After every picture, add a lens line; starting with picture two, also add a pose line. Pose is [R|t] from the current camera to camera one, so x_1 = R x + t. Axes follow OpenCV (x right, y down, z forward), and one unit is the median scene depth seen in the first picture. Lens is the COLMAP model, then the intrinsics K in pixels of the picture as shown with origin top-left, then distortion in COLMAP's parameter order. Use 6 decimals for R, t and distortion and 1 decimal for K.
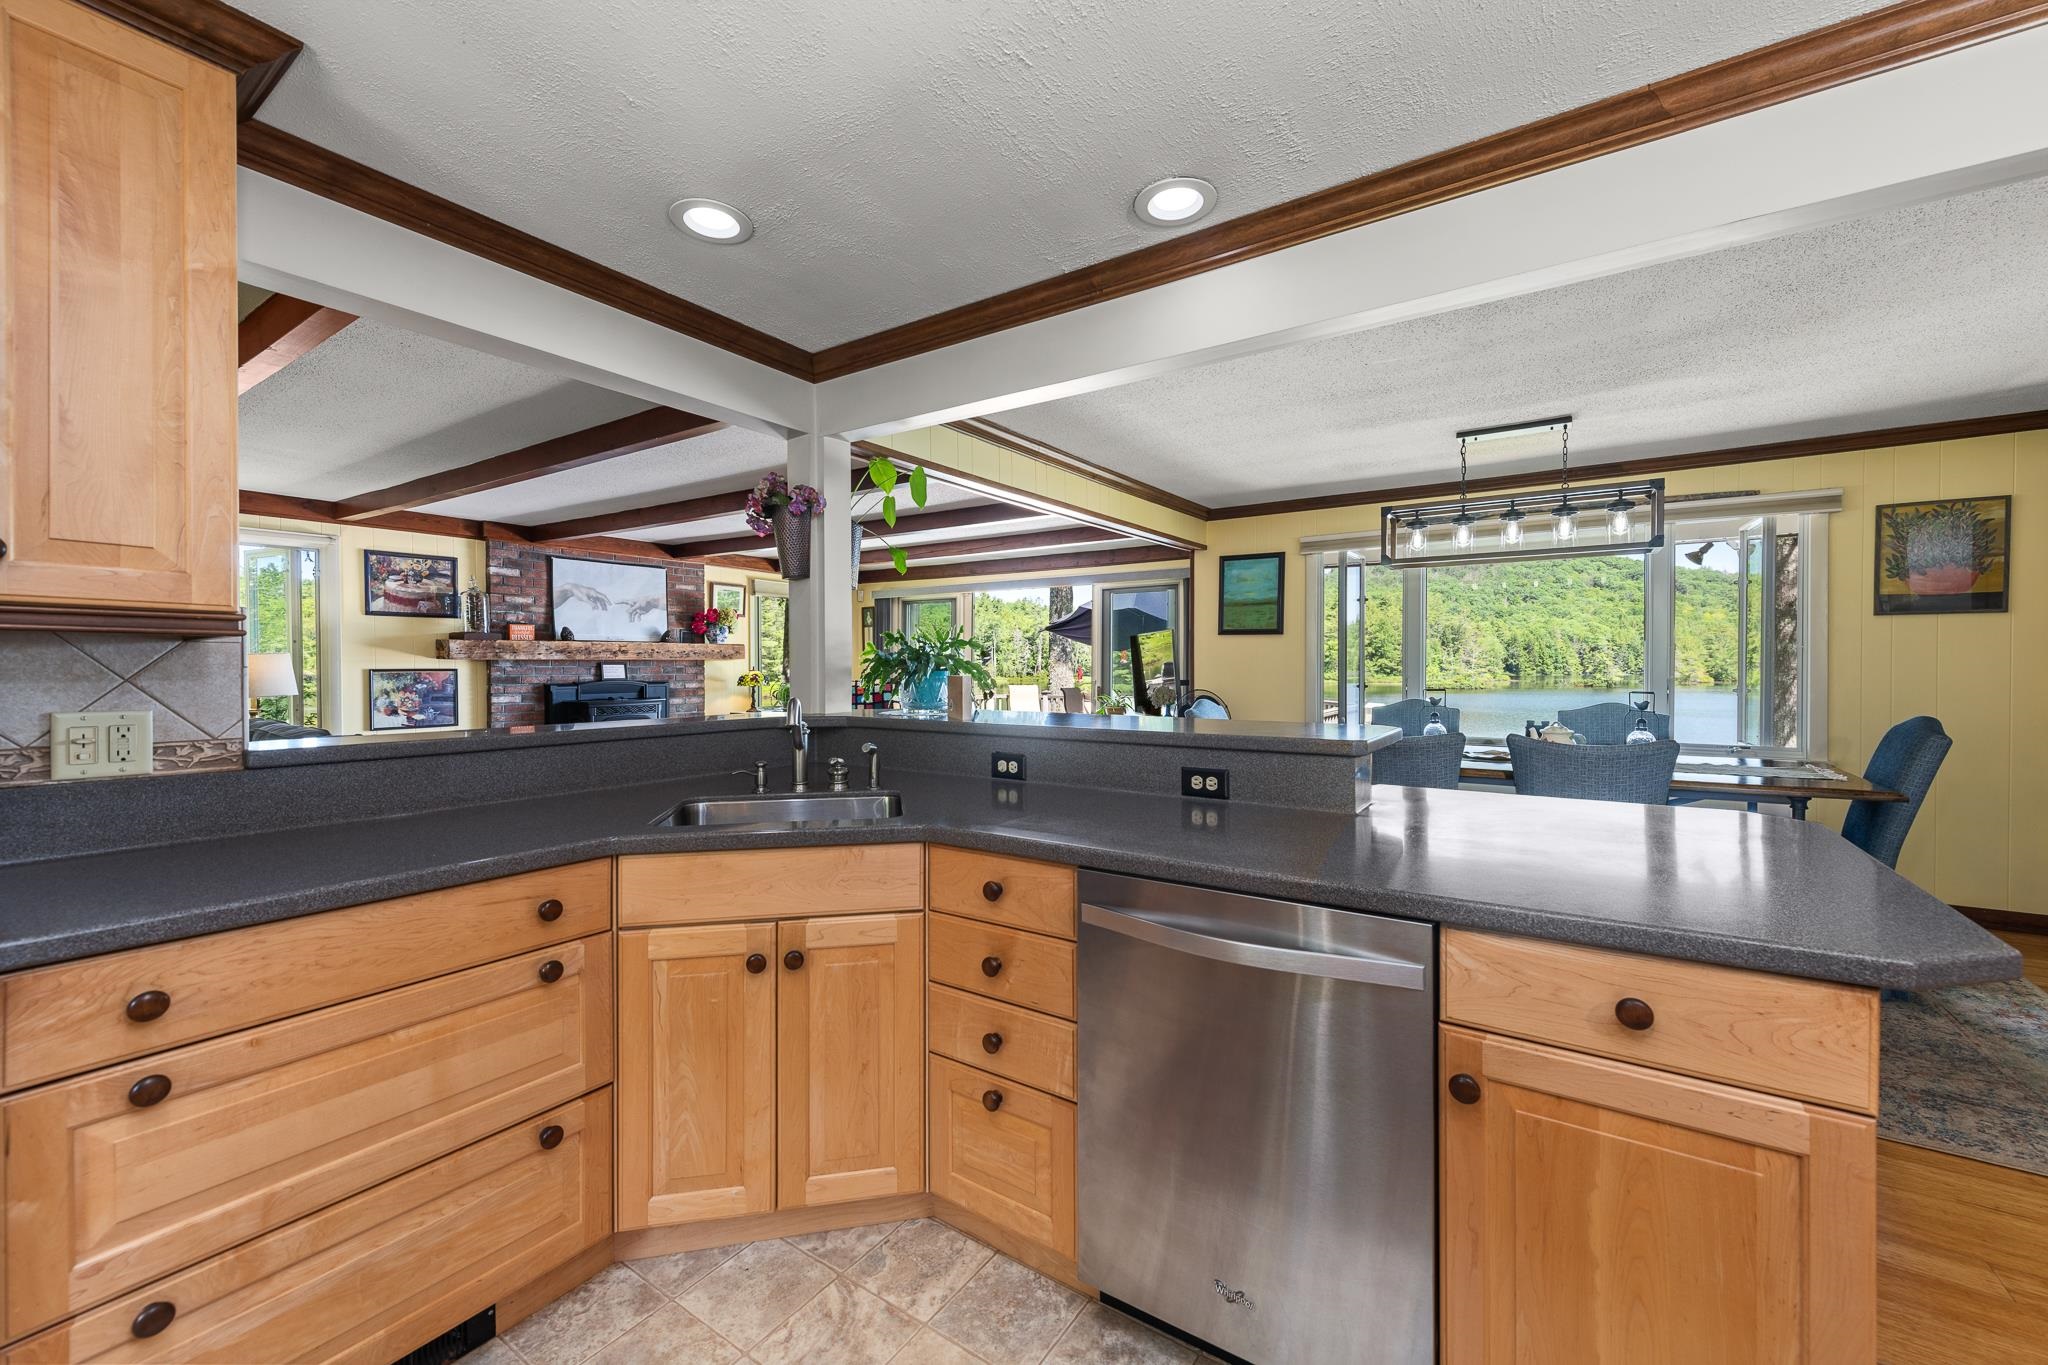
lens RADIAL K [[808.0, 0, 1024.0], [0, 808.0, 682.5], [0, 0, 1]] dist [-0.000522, -0.000184]
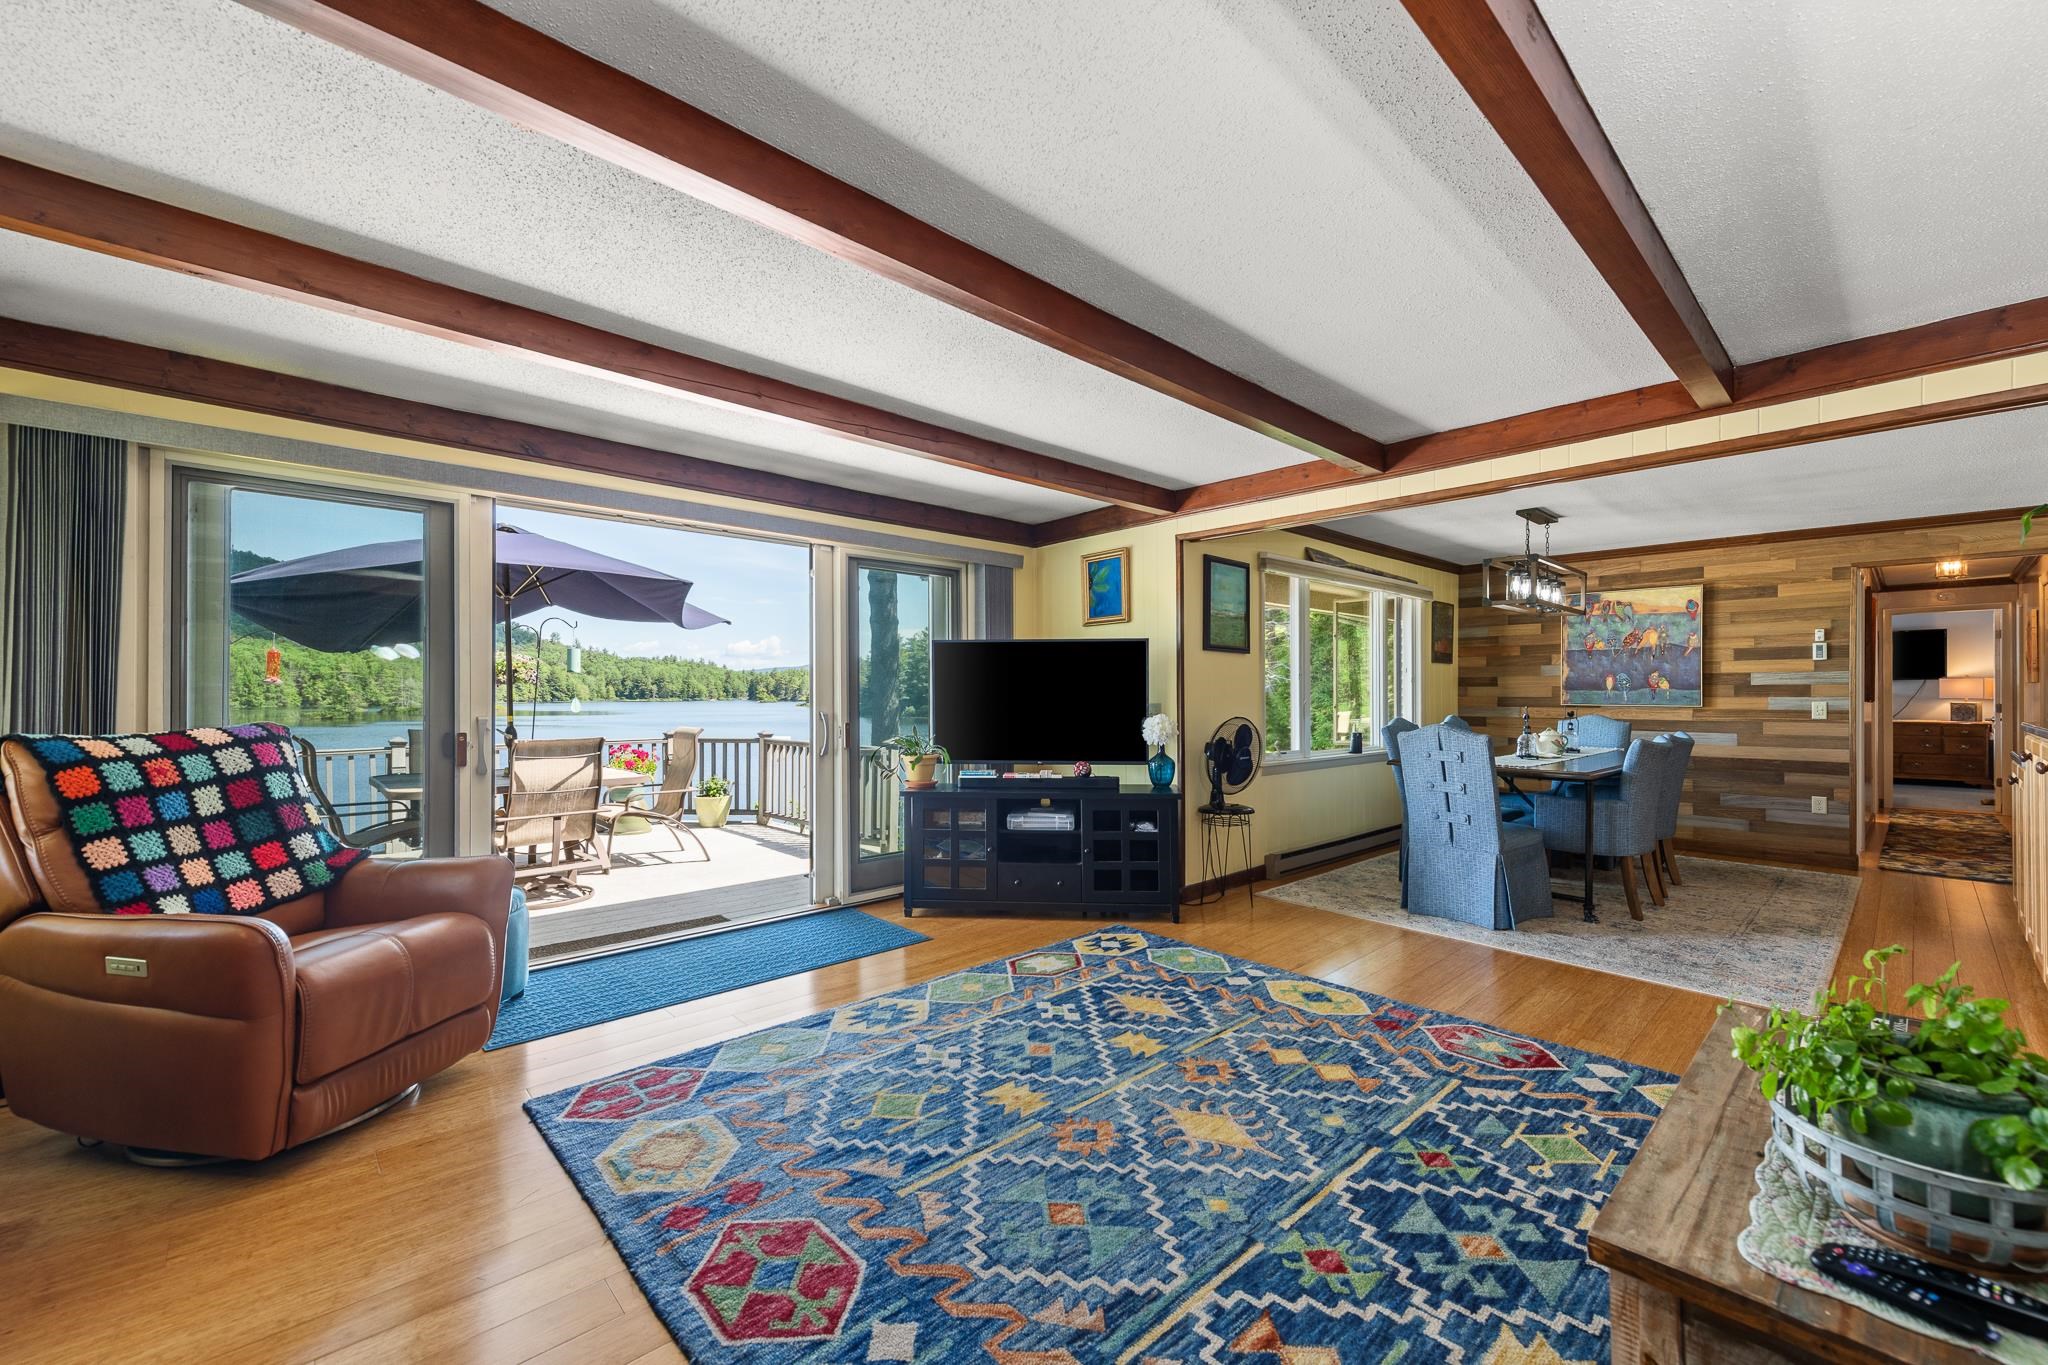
lens RADIAL K [[808.0, 0, 1024.0], [0, 808.0, 682.5], [0, 0, 1]] dist [-0.000522, -0.000184]
pose [[0.237289, 0.017561, 0.971280, -0.178690], [0.018432, 0.999575, -0.022576, -0.003885], [-0.971264, 0.023259, 0.236864, 0.304592]]
